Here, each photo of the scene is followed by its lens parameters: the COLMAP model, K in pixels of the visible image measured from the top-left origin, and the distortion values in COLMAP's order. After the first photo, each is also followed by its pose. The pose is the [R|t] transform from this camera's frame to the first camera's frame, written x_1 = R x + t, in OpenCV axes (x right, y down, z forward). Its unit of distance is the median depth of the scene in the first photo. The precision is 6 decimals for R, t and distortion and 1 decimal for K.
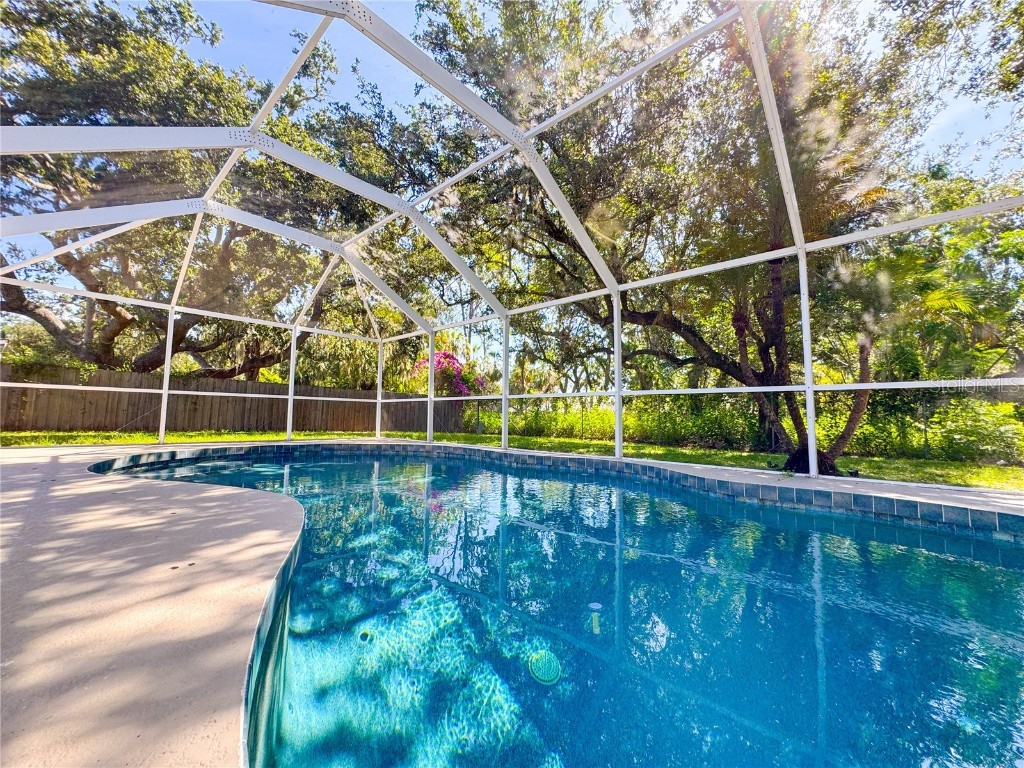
lens RADIAL K [[414.9, 0, 512.0], [0, 414.9, 384.0], [0, 0, 1]] dist [0.003187, 0.000280]
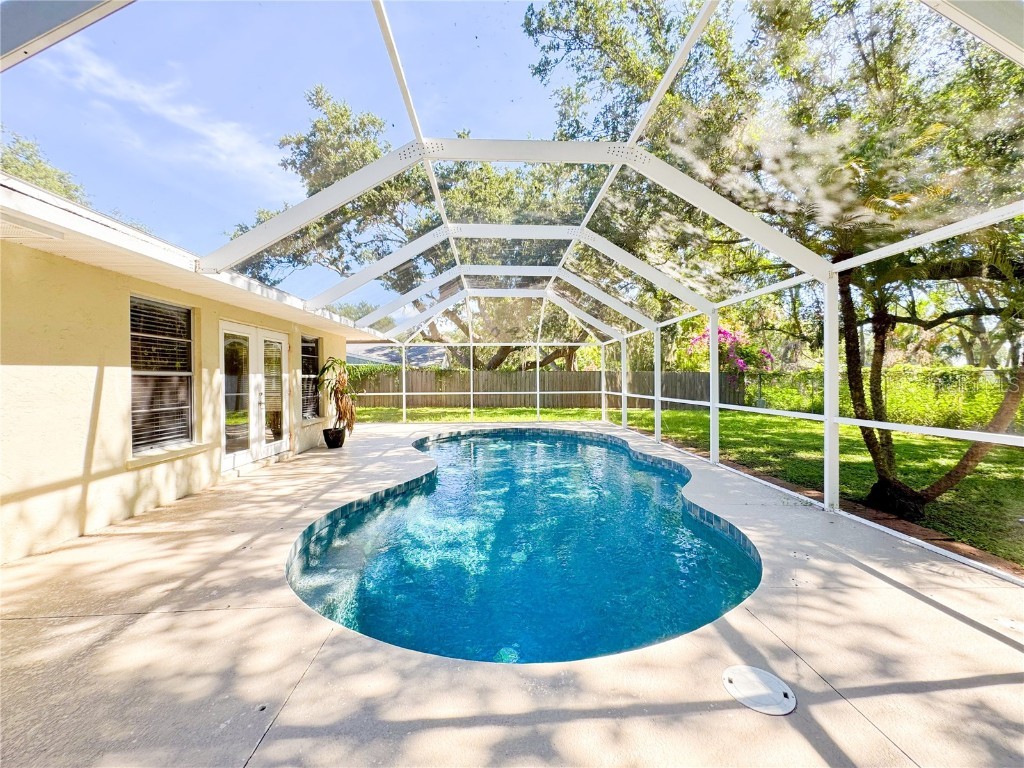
lens RADIAL K [[407.2, 0, 512.0], [0, 407.2, 384.0], [0, 0, 1]] dist [-0.001584, 0.000054]
pose [[0.707734, -0.017328, -0.706267, 0.502561], [0.079402, 0.995316, 0.055147, -0.100959], [0.702003, -0.095108, 0.705794, -0.088301]]
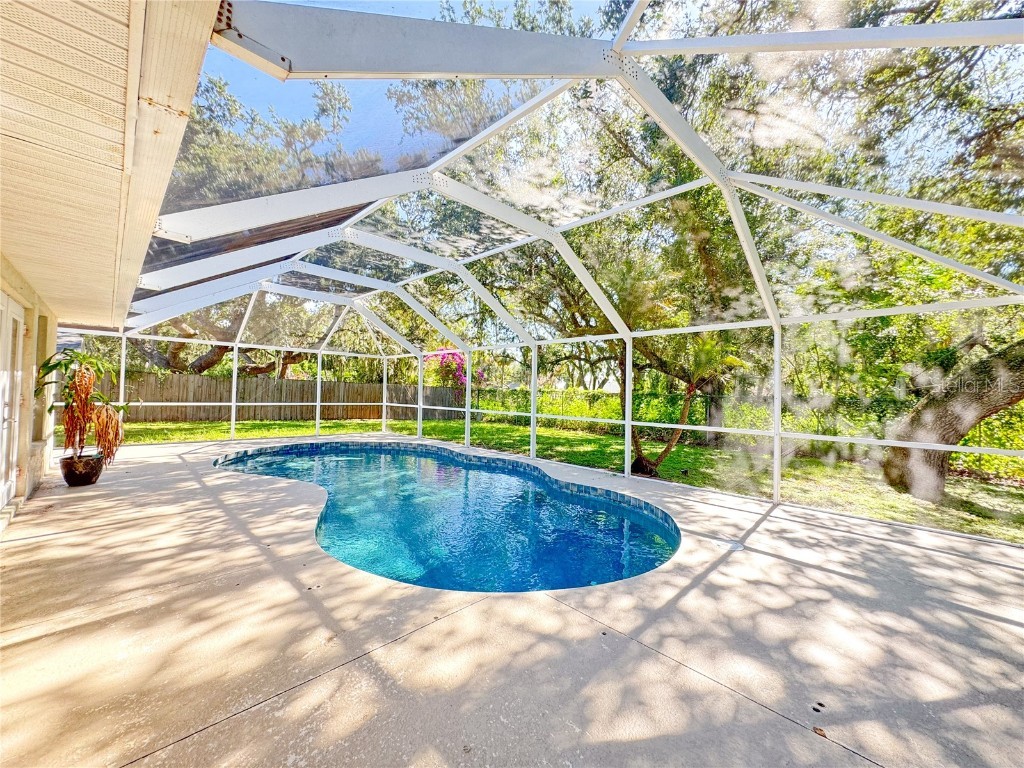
lens RADIAL K [[407.2, 0, 512.0], [0, 407.2, 384.0], [0, 0, 1]] dist [-0.001584, 0.000054]
pose [[0.998995, 0.004307, -0.044622, 0.187528], [-0.001713, 0.998315, 0.058009, -0.132253], [0.044797, -0.057875, 0.997318, -0.347745]]
